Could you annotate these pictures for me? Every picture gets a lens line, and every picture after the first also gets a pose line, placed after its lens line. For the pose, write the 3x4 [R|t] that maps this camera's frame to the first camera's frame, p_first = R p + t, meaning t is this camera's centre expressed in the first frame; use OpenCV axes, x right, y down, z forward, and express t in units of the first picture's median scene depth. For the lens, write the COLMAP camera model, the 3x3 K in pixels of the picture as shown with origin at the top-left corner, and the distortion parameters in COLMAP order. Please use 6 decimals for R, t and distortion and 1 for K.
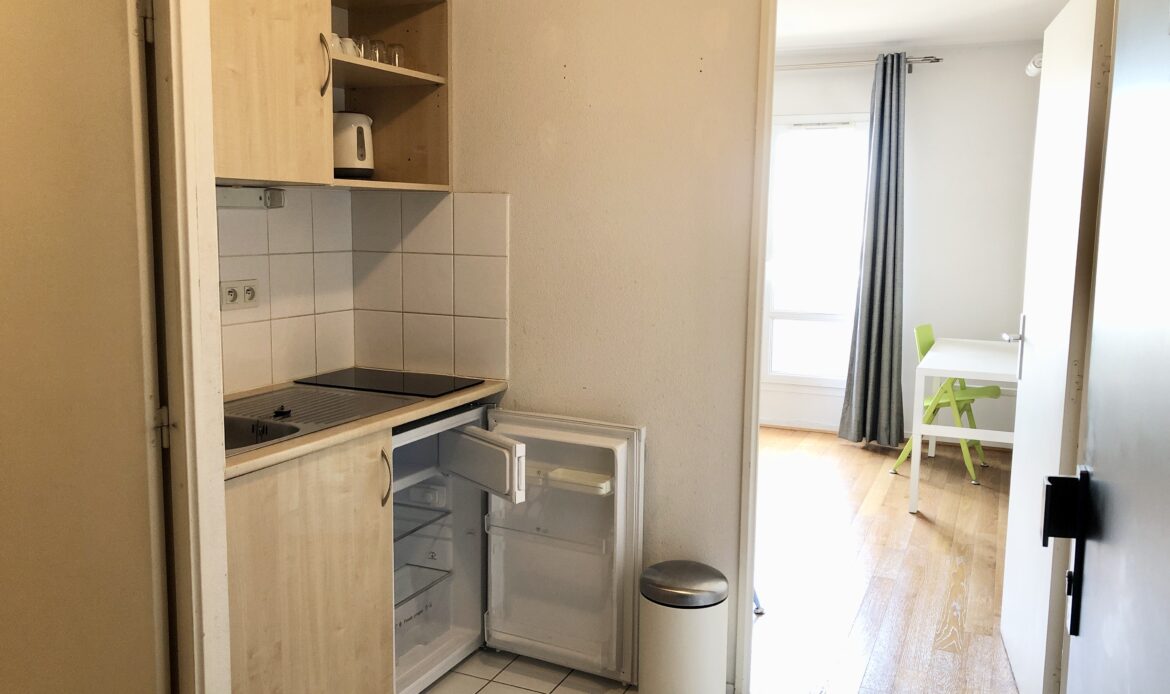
lens RADIAL K [[974.6, 0, 585.1], [0, 974.6, 347.0], [0, 0, 1]] dist [0.076718, -0.083714]
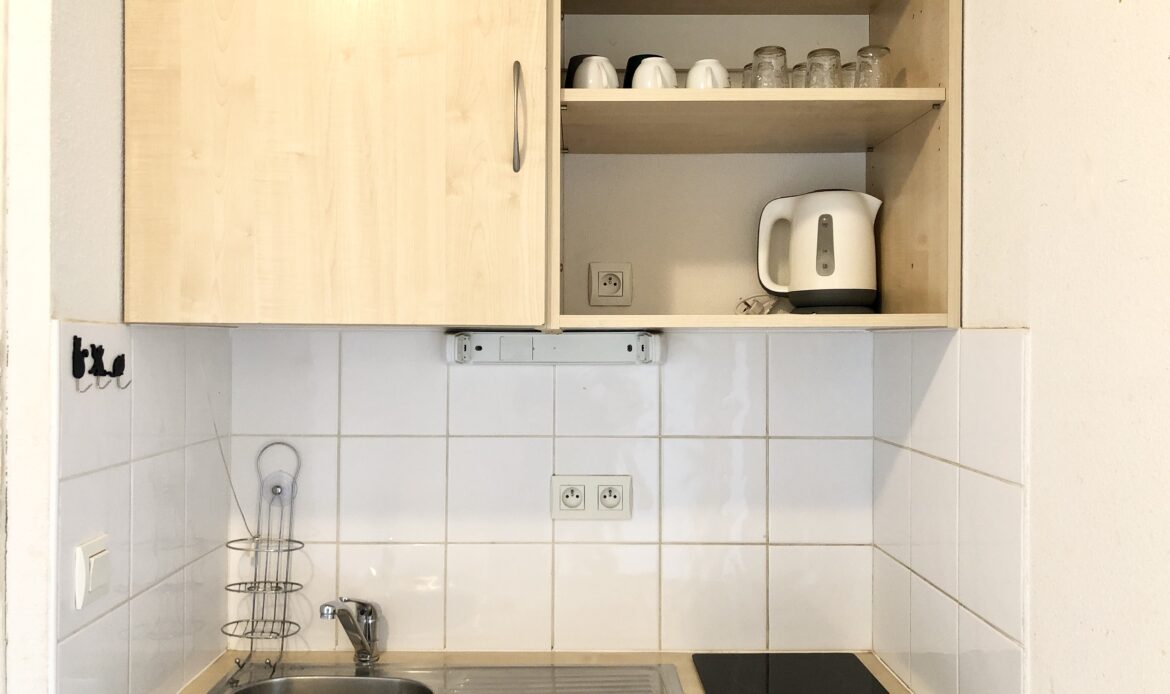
lens RADIAL K [[974.6, 0, 586.5], [0, 974.6, 344.7], [0, 0, 1]] dist [0.076718, -0.083714]
pose [[0.433276, -0.005238, -0.901246, 0.203343], [-0.116991, 0.991195, -0.062005, -0.104211], [0.893636, 0.132303, 0.428848, 0.661654]]
